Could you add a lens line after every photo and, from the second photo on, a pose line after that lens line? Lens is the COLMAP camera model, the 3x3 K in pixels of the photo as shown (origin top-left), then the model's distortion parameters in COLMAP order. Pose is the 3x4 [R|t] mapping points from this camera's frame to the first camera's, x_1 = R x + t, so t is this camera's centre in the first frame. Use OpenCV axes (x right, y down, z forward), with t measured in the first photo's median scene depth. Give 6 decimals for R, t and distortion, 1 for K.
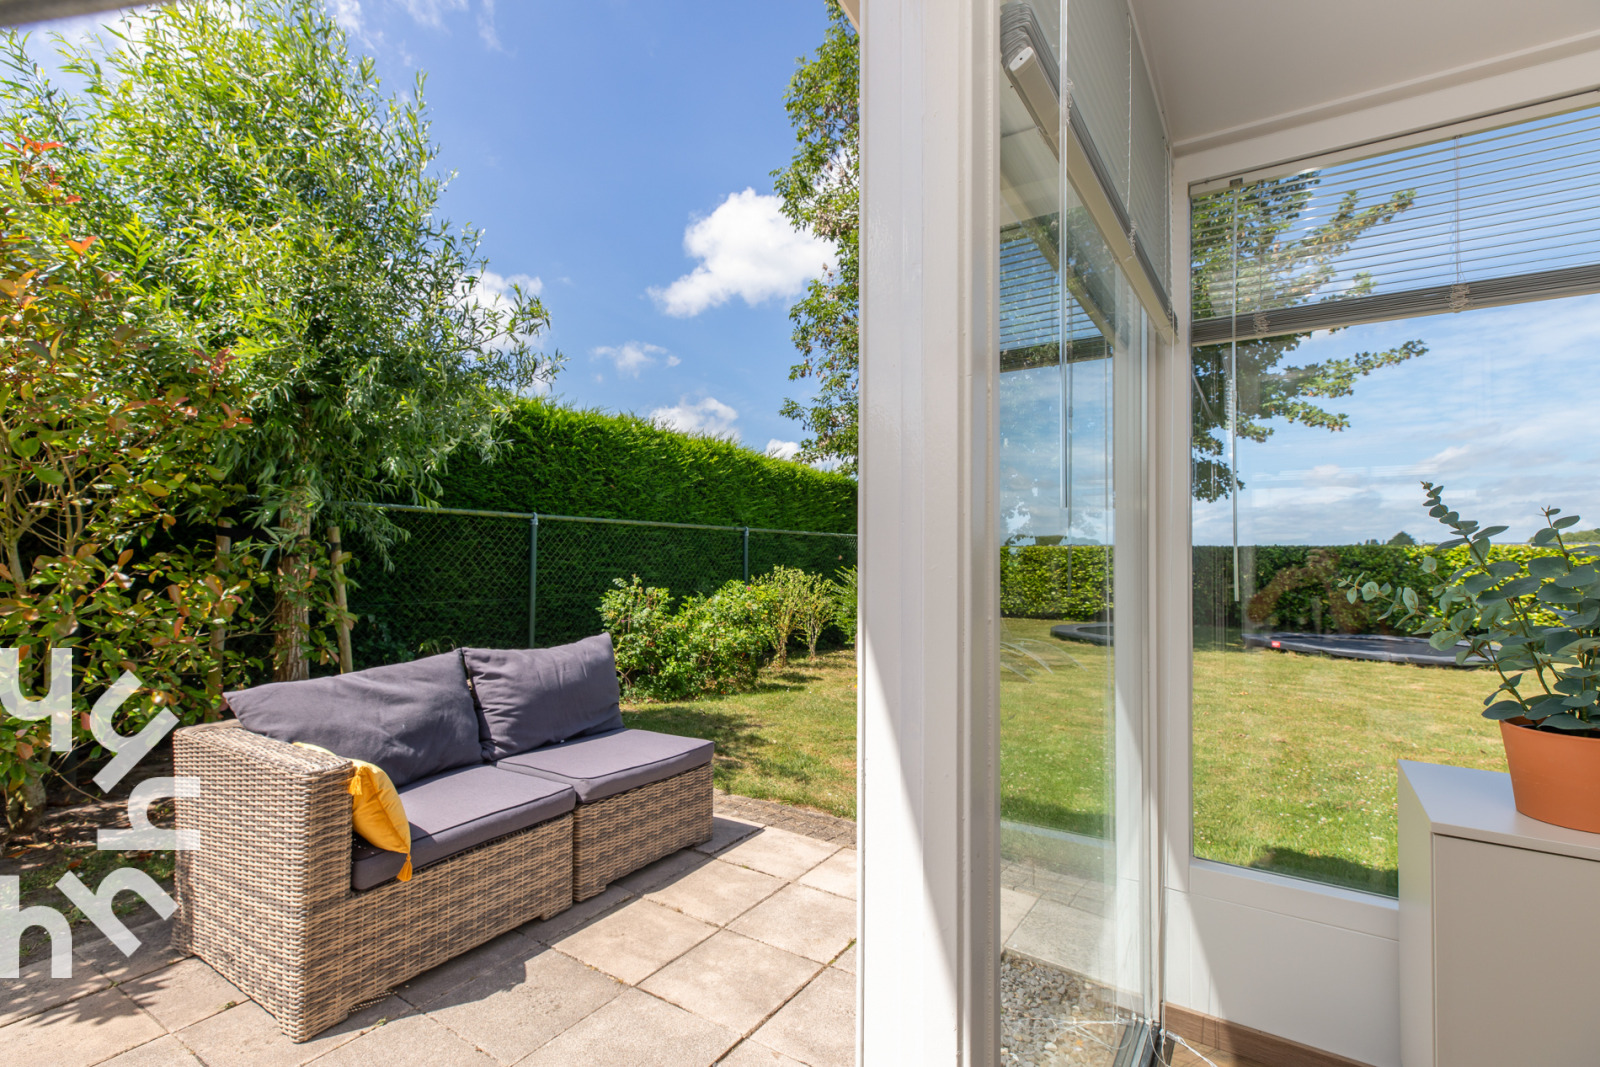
lens RADIAL K [[778.2, 0, 782.7], [0, 778.2, 520.9], [0, 0, 1]] dist [0.004739, -0.003356]
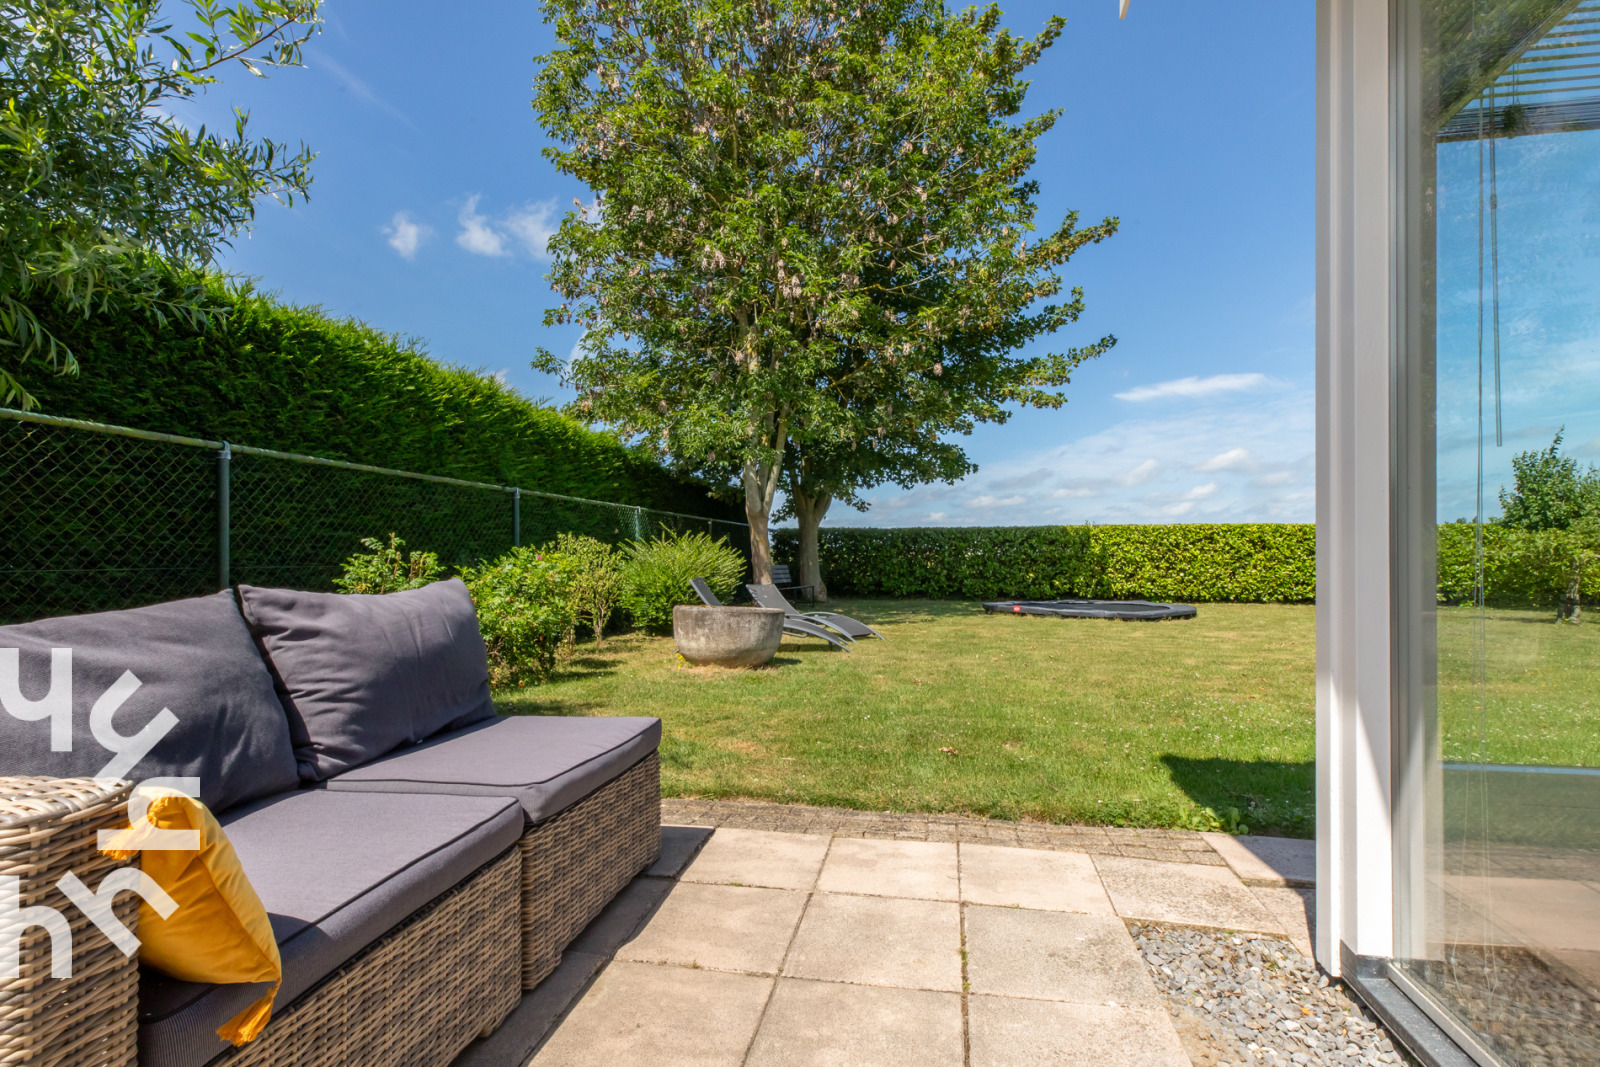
lens RADIAL K [[778.2, 0, 813.5], [0, 778.2, 544.2], [0, 0, 1]] dist [0.004739, -0.003356]
pose [[0.907177, -0.003923, 0.420731, -0.247380], [-0.006592, 0.999701, 0.023534, 0.106028], [-0.420698, -0.024123, 0.906880, 0.300079]]
